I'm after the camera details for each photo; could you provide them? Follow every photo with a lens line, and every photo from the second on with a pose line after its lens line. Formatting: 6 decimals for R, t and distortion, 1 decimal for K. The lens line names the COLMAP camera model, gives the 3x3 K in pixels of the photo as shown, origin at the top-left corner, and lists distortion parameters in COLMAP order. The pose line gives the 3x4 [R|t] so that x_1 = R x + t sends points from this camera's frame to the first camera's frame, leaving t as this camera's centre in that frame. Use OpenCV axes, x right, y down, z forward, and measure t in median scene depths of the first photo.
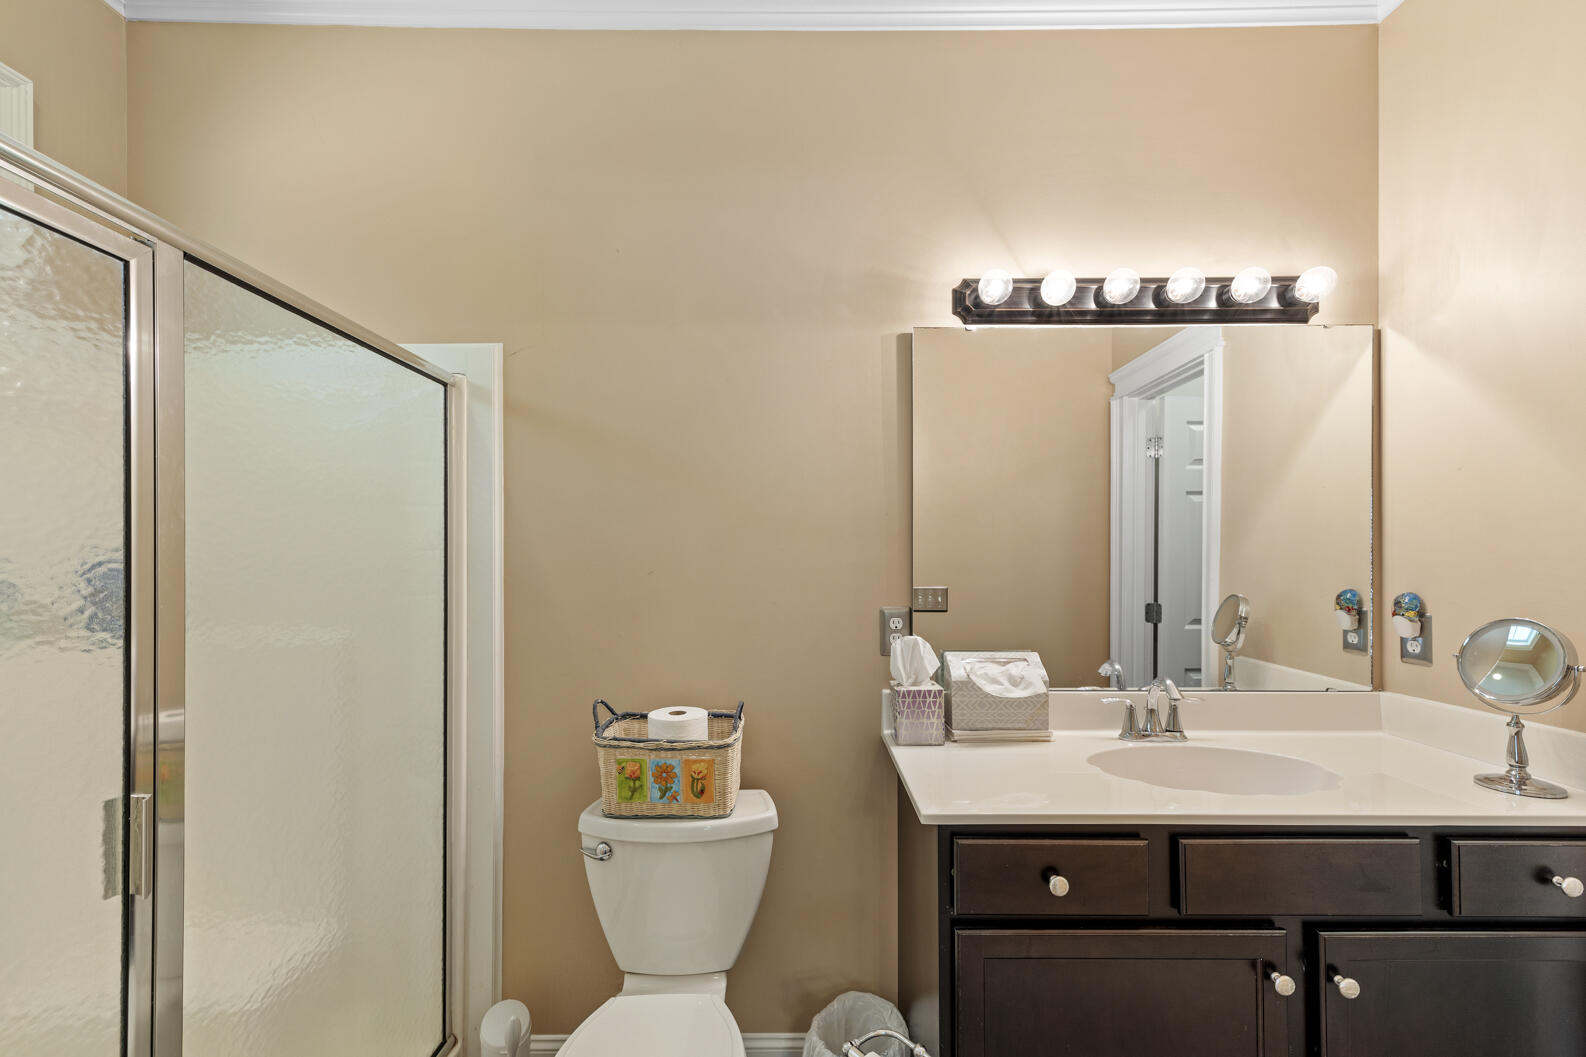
lens RADIAL K [[683.9, 0, 796.1], [0, 683.9, 554.1], [0, 0, 1]] dist [0.001761, 0.000285]
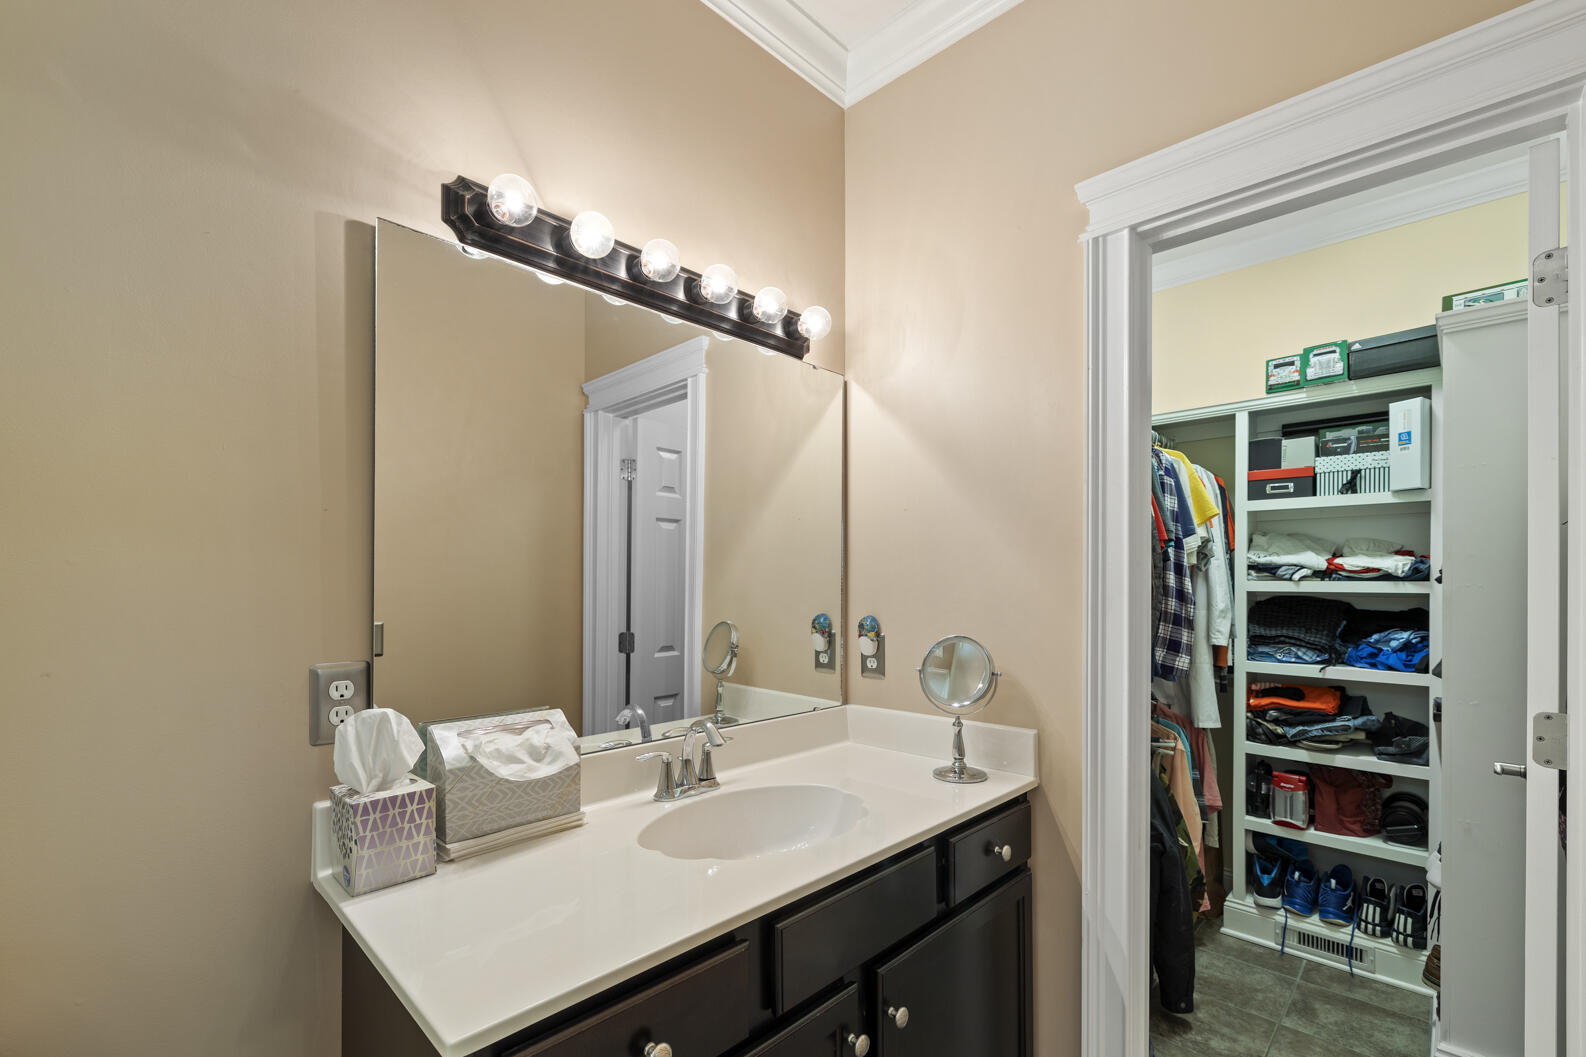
lens RADIAL K [[694.8, 0, 797.2], [0, 694.8, 581.8], [0, 0, 1]] dist [0.001725, 0.000827]
pose [[0.694524, 0.006581, 0.719439, -0.019344], [-0.007398, 0.999971, -0.002006, 0.003077], [-0.719431, -0.003929, 0.694553, 0.282216]]
